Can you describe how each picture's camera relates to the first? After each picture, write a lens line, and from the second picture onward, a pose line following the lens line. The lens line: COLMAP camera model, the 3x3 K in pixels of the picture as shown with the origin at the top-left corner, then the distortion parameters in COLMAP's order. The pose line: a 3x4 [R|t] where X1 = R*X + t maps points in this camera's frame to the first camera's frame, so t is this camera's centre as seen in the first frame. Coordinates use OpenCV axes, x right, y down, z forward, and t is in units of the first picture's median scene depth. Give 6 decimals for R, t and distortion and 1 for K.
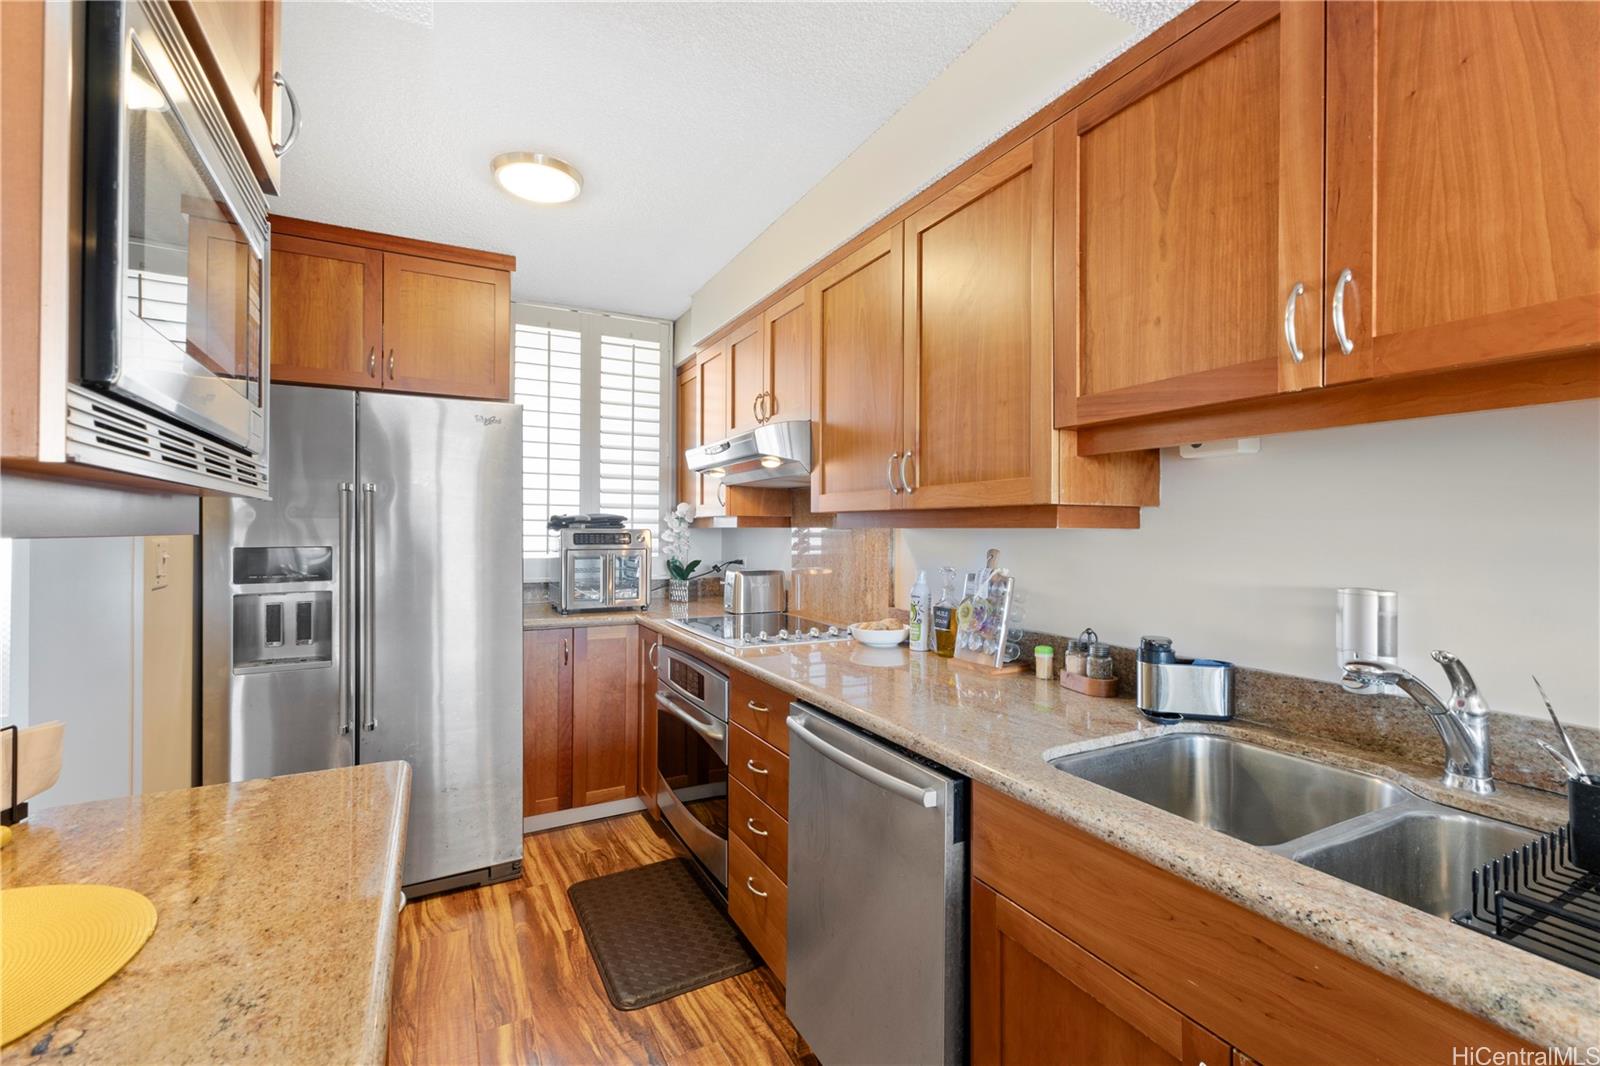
lens RADIAL K [[697.8, 0, 800.0], [0, 697.8, 533.0], [0, 0, 1]] dist [0.001654, 0.000278]
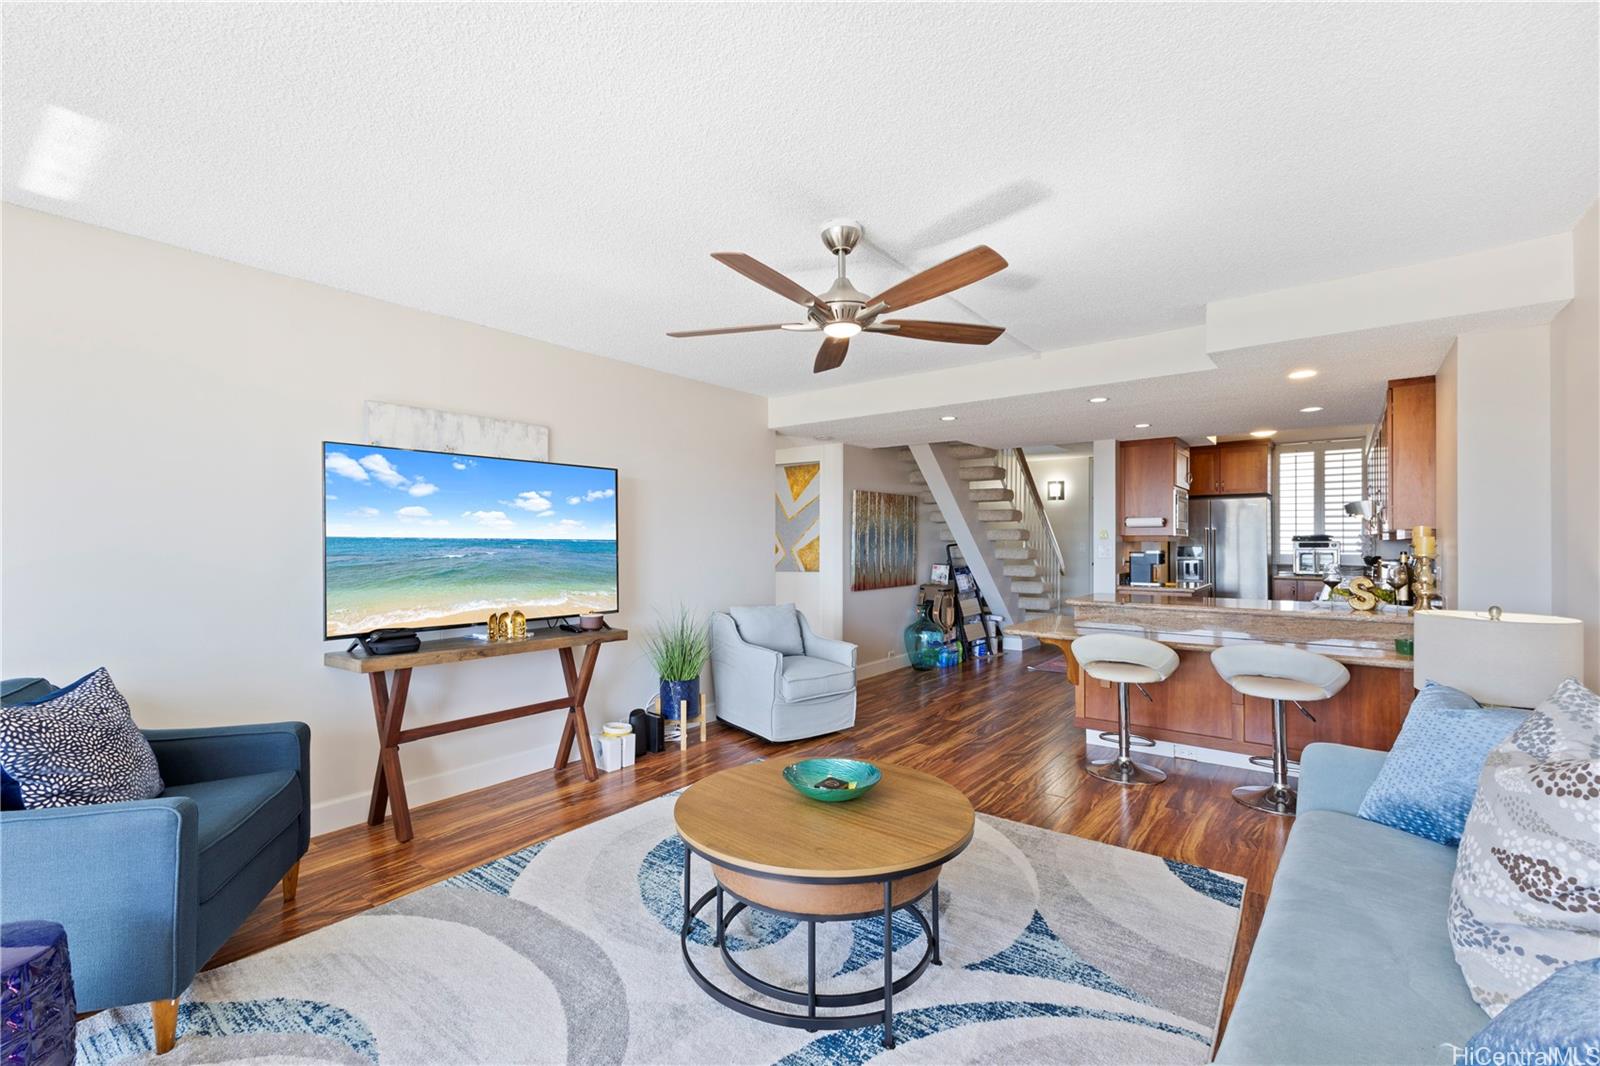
lens RADIAL K [[697.8, 0, 800.0], [0, 697.8, 533.0], [0, 0, 1]] dist [0.001654, 0.000278]
pose [[0.409206, -0.014788, -0.912322, 1.046874], [0.000360, 0.999871, -0.016046, 0.003198], [0.912442, 0.006238, 0.409158, -1.402144]]
